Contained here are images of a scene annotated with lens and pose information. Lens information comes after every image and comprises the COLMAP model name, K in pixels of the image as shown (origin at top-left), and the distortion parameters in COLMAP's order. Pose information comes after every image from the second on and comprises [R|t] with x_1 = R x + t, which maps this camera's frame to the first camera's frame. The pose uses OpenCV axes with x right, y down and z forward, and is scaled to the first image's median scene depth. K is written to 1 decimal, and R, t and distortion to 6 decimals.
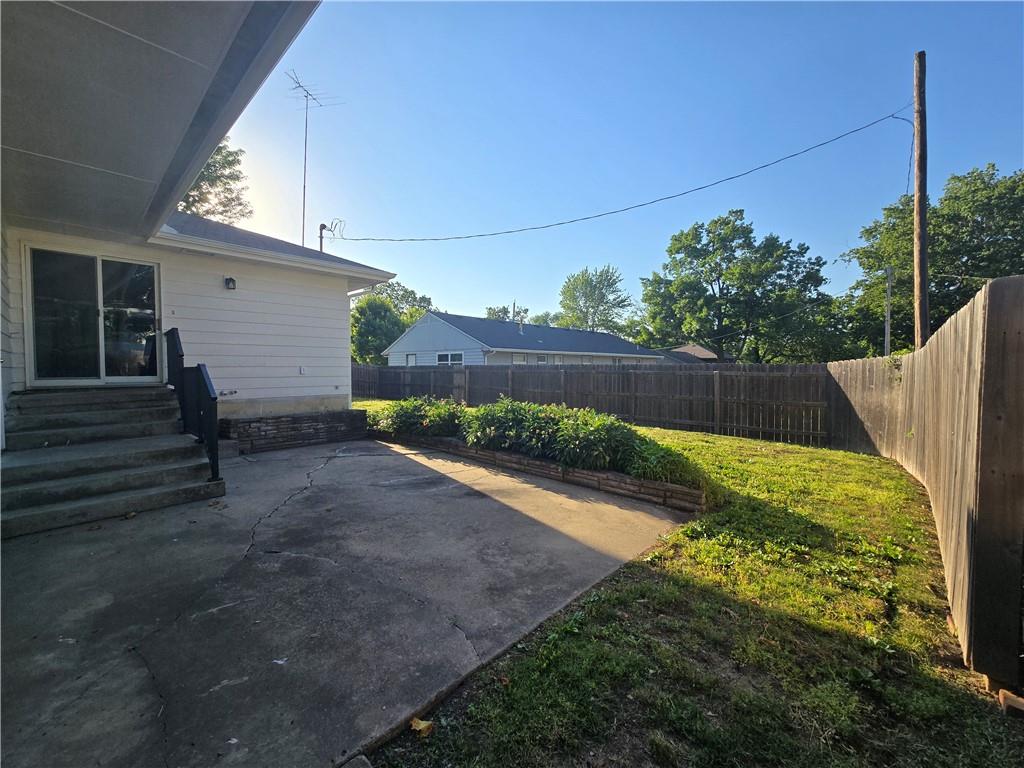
lens RADIAL K [[420.4, 0, 514.3], [0, 420.4, 380.3], [0, 0, 1]] dist [-0.009581, 0.000151]
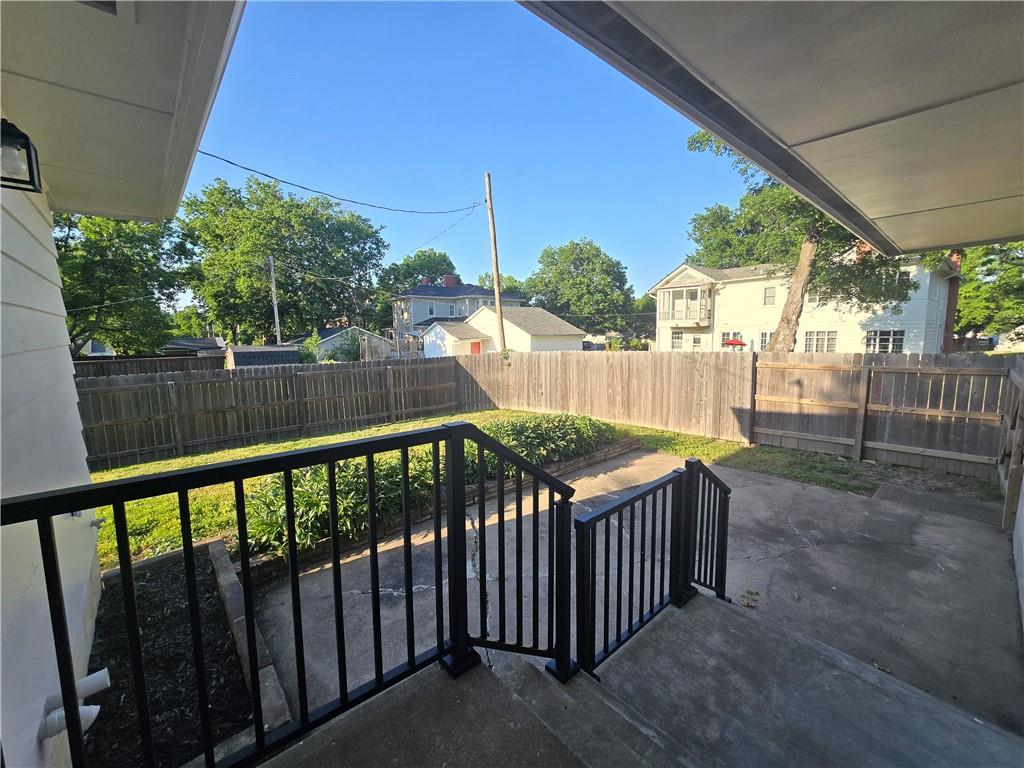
lens RADIAL K [[420.4, 0, 514.8], [0, 420.4, 379.3], [0, 0, 1]] dist [-0.009581, 0.000151]
pose [[0.092128, -0.117056, 0.988843, -0.905102], [0.041395, 0.992658, 0.113651, -0.150855], [-0.994886, 0.030462, 0.096297, 0.813057]]
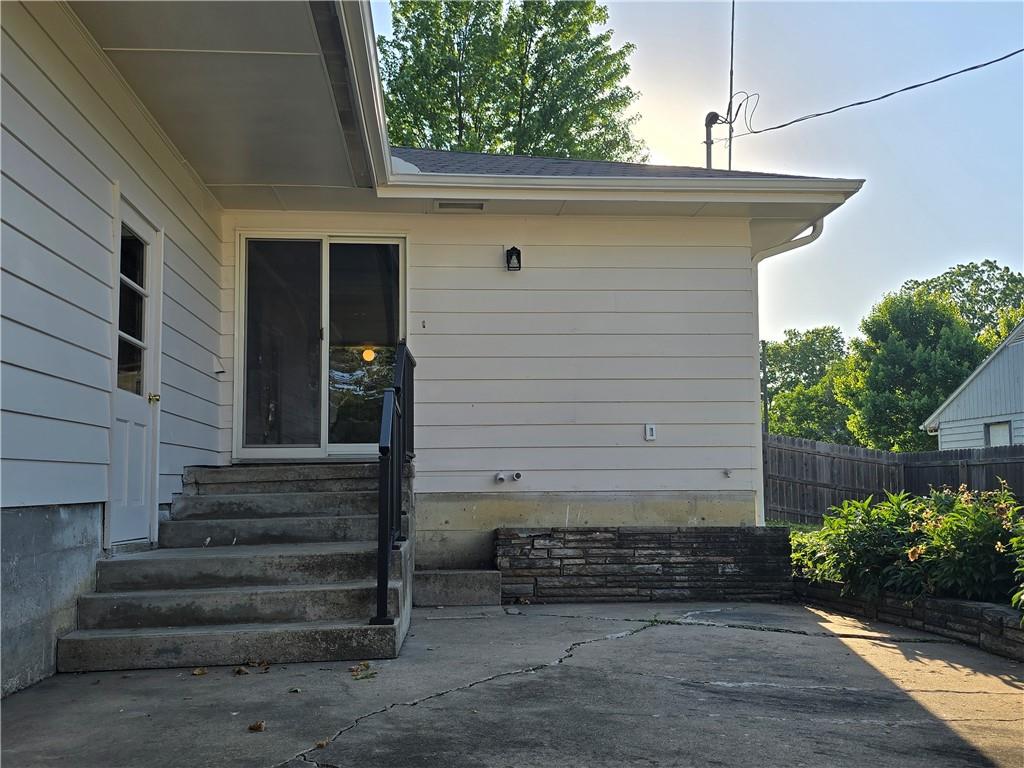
lens RADIAL K [[981.2, 0, 515.7], [0, 981.2, 392.8], [0, 0, 1]] dist [0.046143, 0.000000]
pose [[0.739978, -0.067659, -0.669220, 0.109272], [-0.014420, 0.993104, -0.116349, 0.072824], [0.672477, 0.095746, 0.733899, 0.175371]]
